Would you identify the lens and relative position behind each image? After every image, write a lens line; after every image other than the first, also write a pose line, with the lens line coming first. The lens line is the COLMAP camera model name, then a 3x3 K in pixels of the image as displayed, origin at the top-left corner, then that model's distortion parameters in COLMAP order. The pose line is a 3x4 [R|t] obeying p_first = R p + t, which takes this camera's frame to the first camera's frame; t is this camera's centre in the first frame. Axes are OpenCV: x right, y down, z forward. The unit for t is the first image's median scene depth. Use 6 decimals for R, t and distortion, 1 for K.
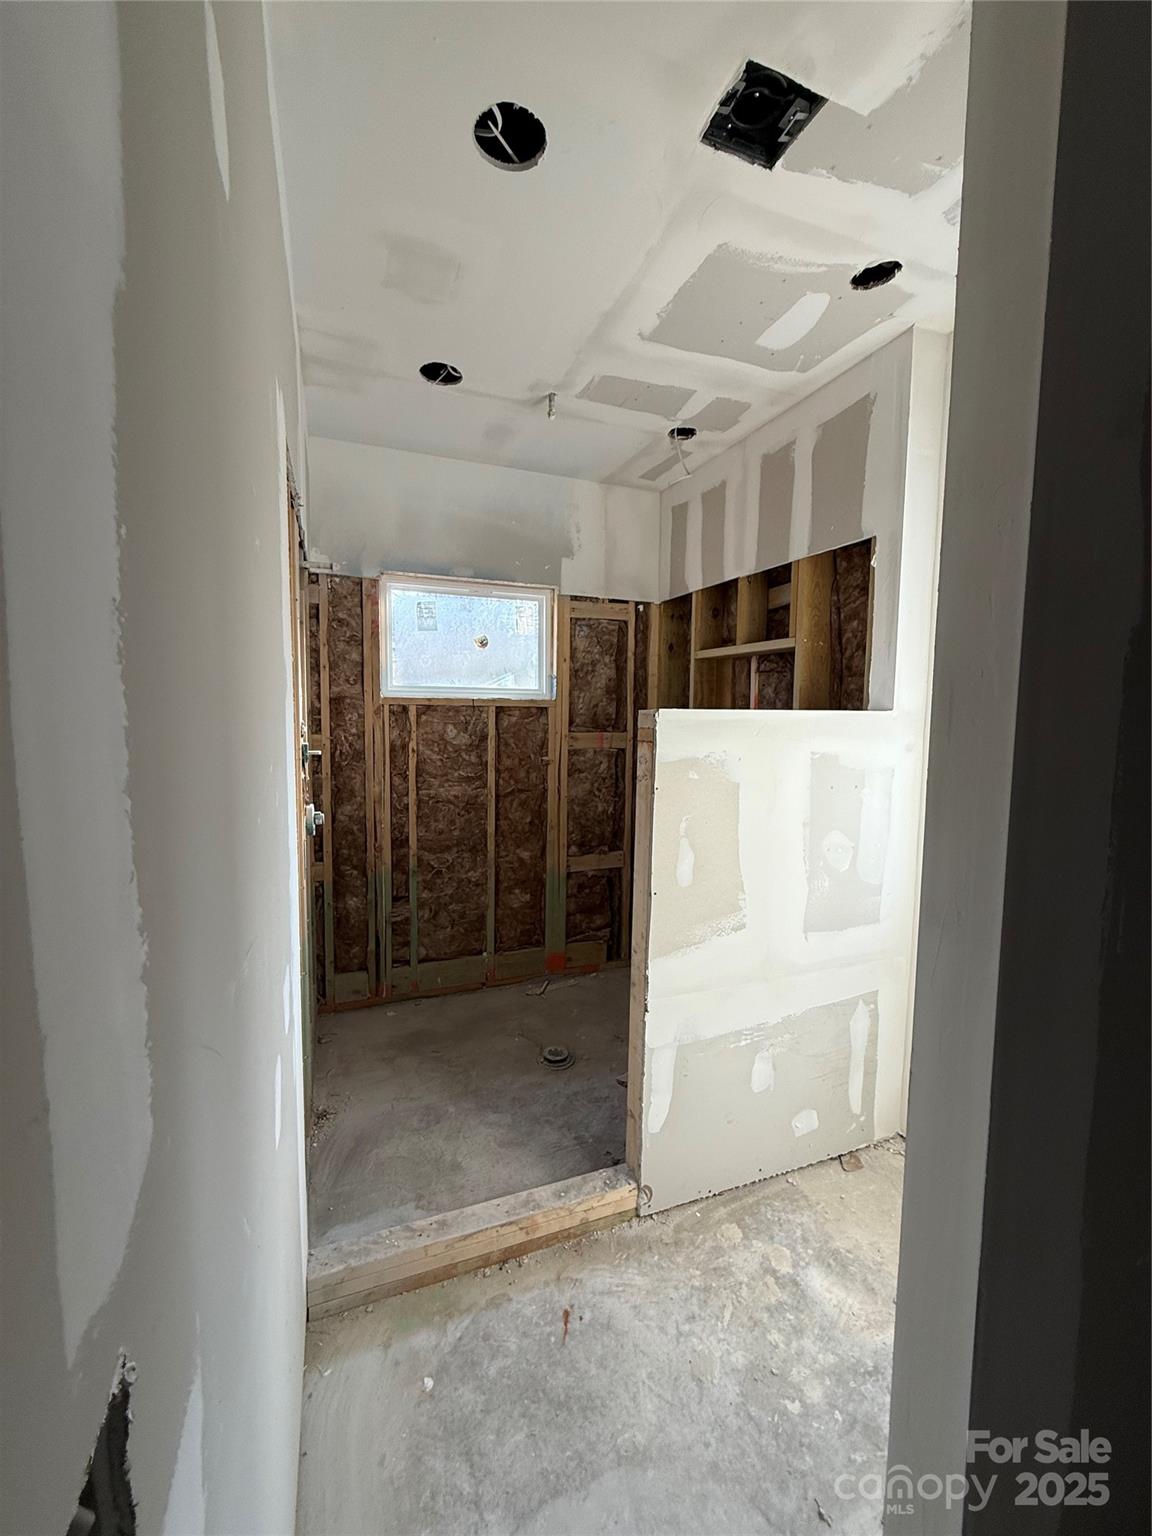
lens RADIAL K [[610.4, 0, 575.2], [0, 610.4, 763.5], [0, 0, 1]] dist [0.000887, -0.000284]
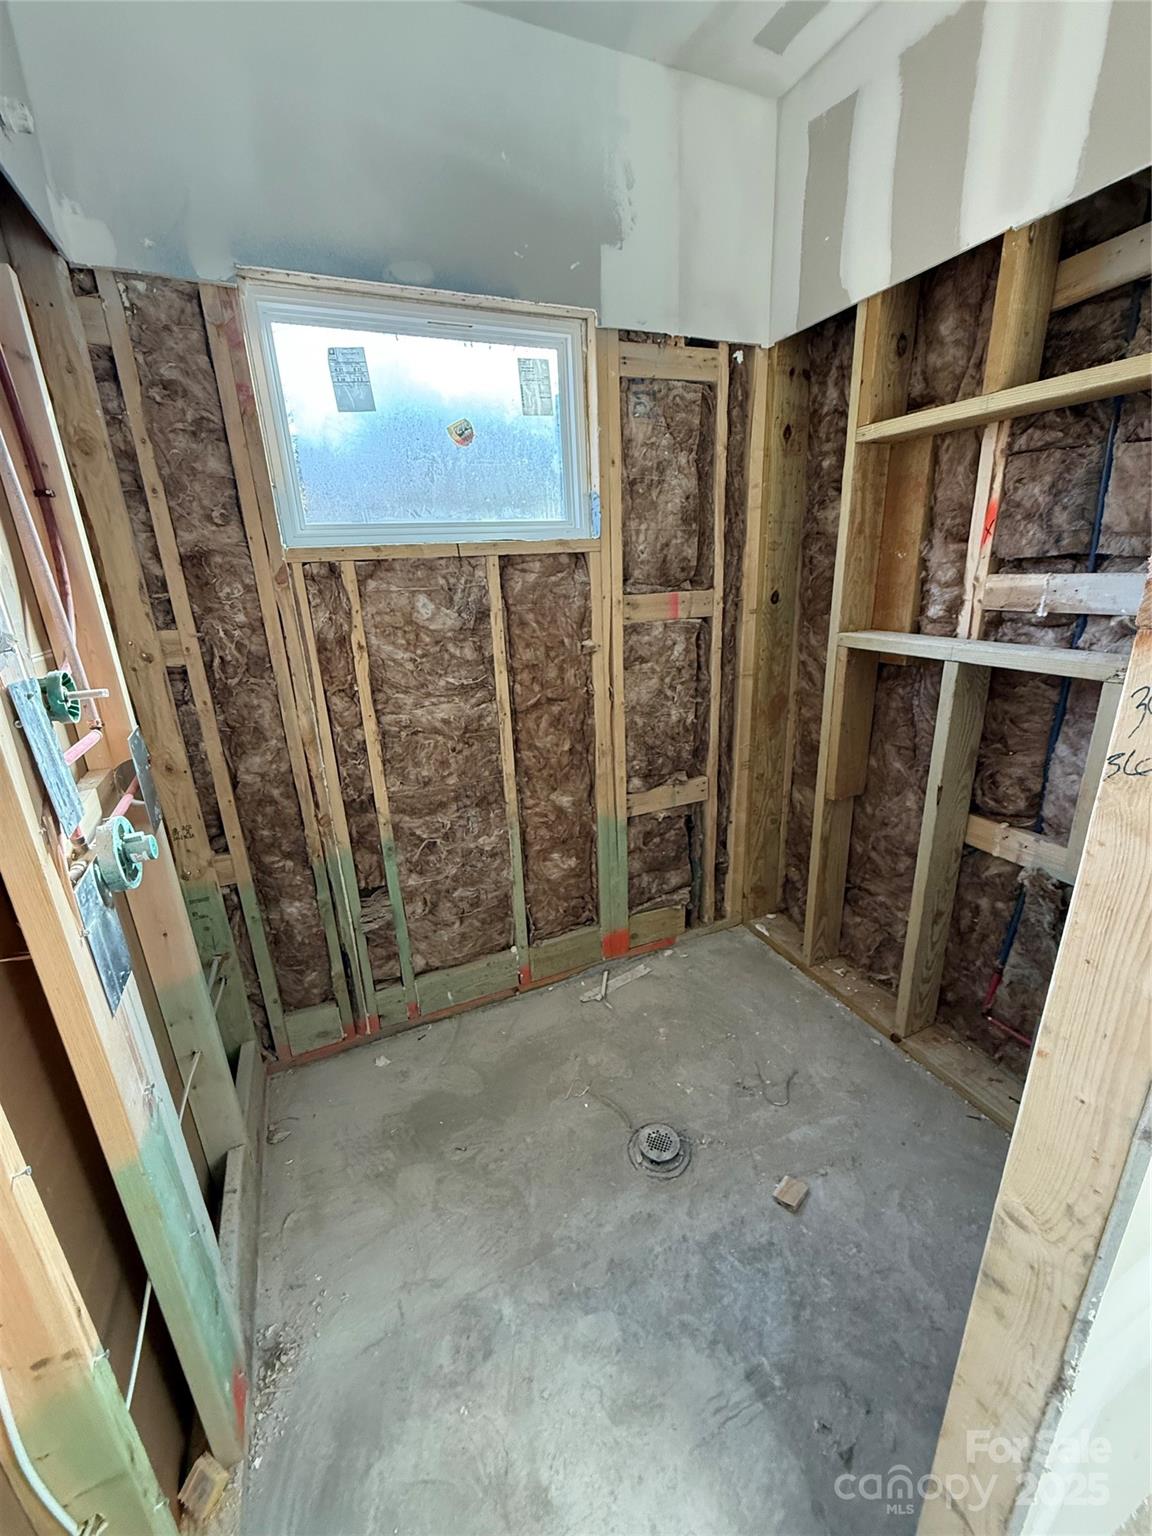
lens RADIAL K [[610.4, 0, 575.2], [0, 610.4, 763.5], [0, 0, 1]] dist [0.000887, -0.000284]
pose [[0.997373, -0.067599, 0.026042, -0.087327], [0.059974, 0.972148, 0.226566, -0.030742], [-0.040632, -0.224409, 0.973648, 0.406069]]
